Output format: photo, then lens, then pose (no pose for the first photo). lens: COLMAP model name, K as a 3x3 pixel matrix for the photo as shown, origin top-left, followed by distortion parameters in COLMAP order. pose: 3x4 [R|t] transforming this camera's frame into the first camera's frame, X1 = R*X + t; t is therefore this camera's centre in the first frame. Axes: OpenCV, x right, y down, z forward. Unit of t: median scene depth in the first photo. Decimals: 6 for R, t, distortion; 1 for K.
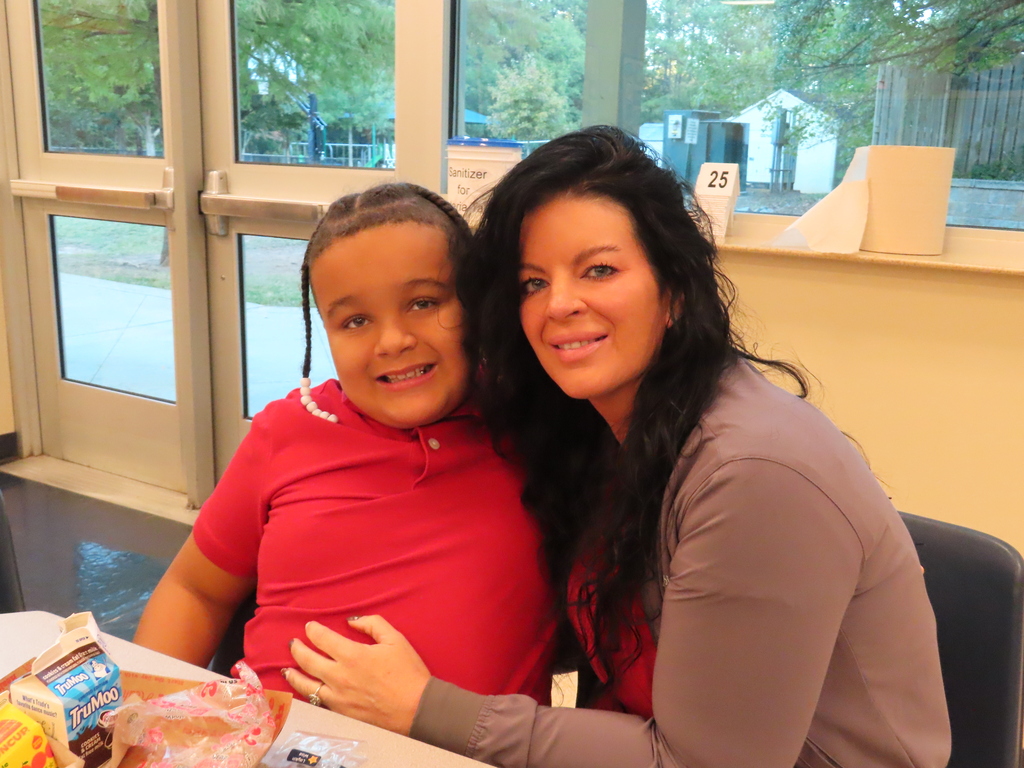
lens RADIAL K [[1026.2, 0, 512.0], [0, 1026.2, 384.0], [0, 0, 1]] dist [-0.009961, -0.021265]
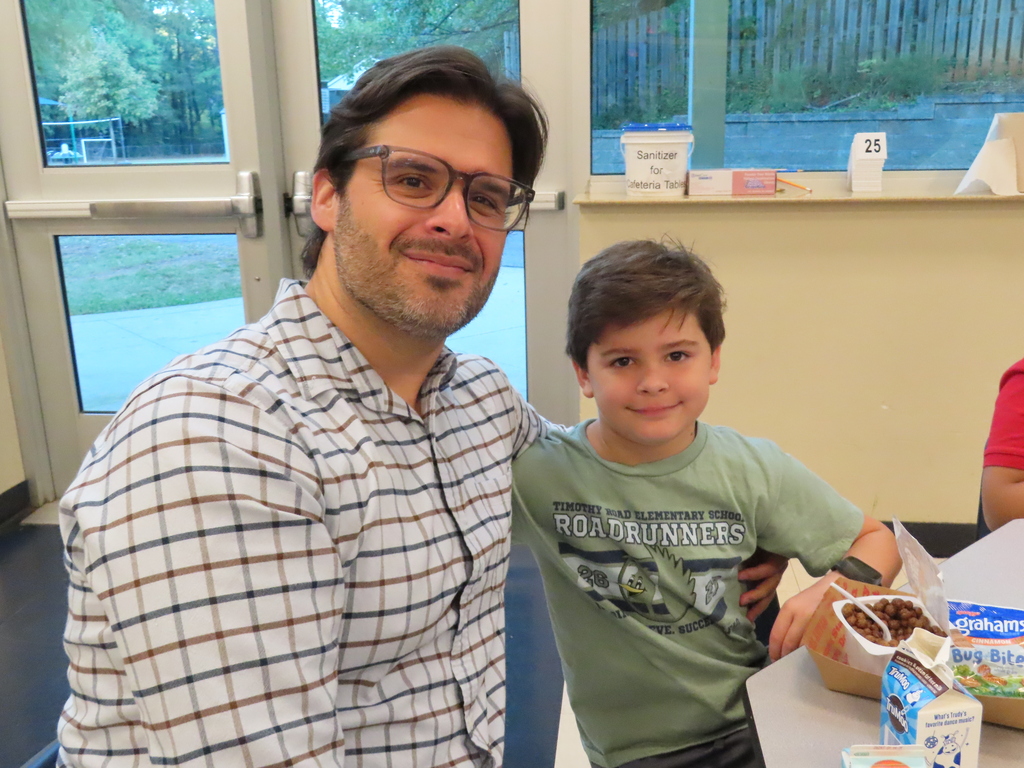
lens RADIAL K [[1026.2, 0, 512.0], [0, 1026.2, 384.0], [0, 0, 1]] dist [-0.009961, -0.021265]
pose [[0.887275, -0.170207, 0.428686, -0.182689], [0.155773, 0.985392, 0.068833, -0.012423], [-0.434140, 0.005704, 0.900827, -0.001009]]
